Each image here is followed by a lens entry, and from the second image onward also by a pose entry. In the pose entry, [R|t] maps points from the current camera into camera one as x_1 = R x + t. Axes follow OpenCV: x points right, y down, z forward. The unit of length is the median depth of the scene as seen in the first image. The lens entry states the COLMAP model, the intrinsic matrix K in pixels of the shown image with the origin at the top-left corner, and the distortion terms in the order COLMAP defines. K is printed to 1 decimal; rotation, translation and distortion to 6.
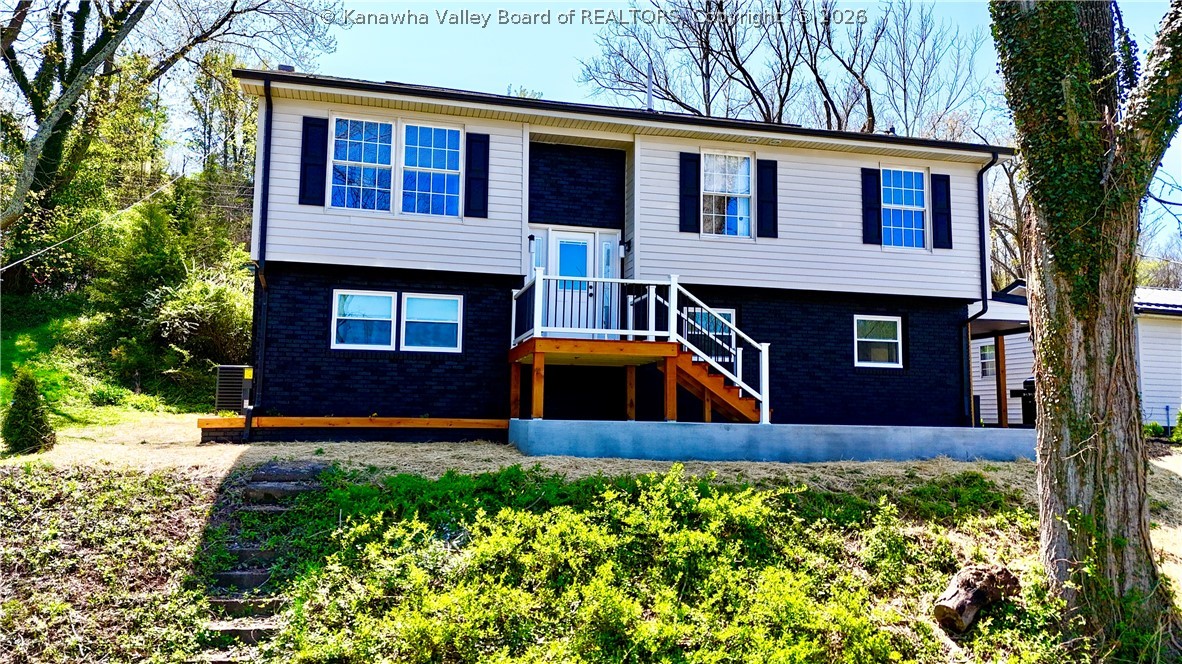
lens RADIAL K [[864.1, 0, 591.8], [0, 864.1, 327.5], [0, 0, 1]] dist [0.082023, -0.076303]
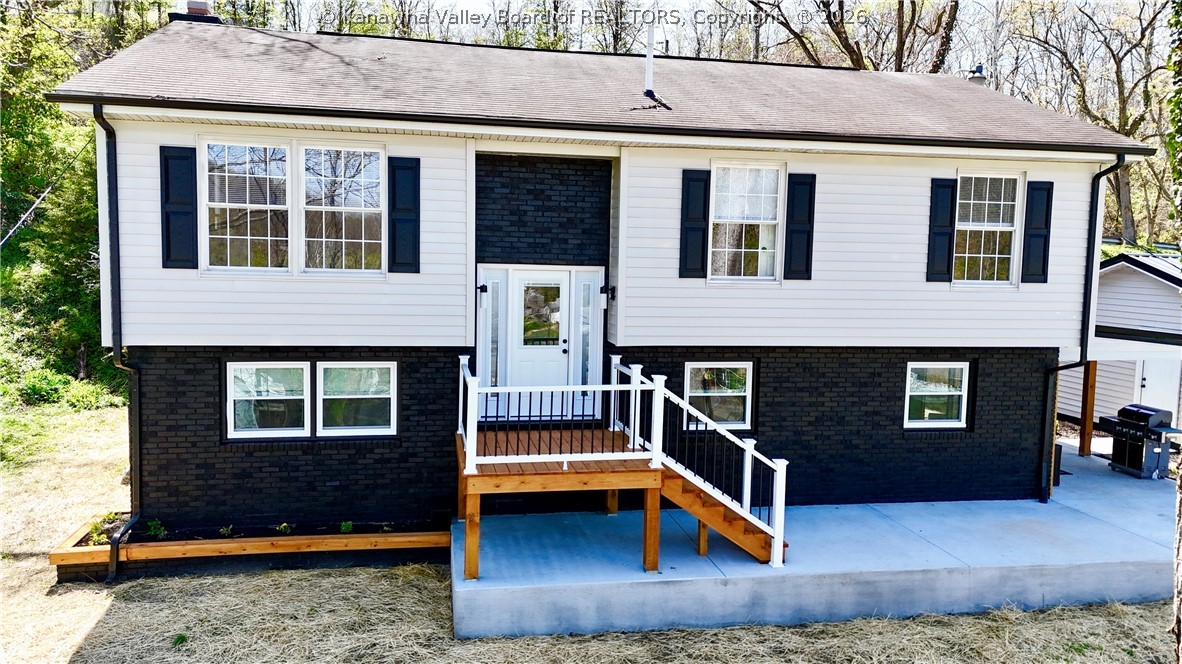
lens RADIAL K [[864.1, 0, 591.8], [0, 864.1, 327.5], [0, 0, 1]] dist [0.082023, -0.076303]
pose [[0.998305, 0.013986, -0.056496, 0.072589], [-0.002781, 0.981051, 0.193732, -0.227394], [0.058136, -0.193246, 0.979426, 0.260344]]
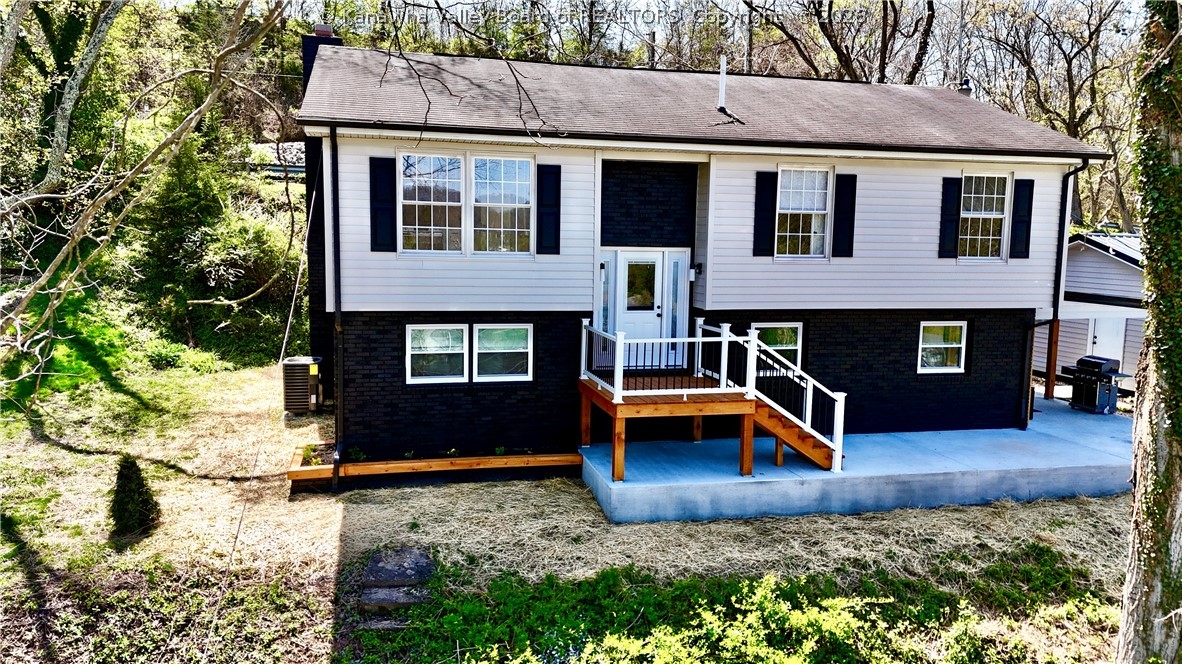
lens RADIAL K [[864.1, 0, 591.8], [0, 864.1, 327.5], [0, 0, 1]] dist [0.082023, -0.076303]
pose [[0.999980, 0.005536, -0.003136, -0.081023], [-0.004722, 0.976042, 0.217531, -0.258438], [0.004266, -0.217511, 0.976048, 0.031607]]
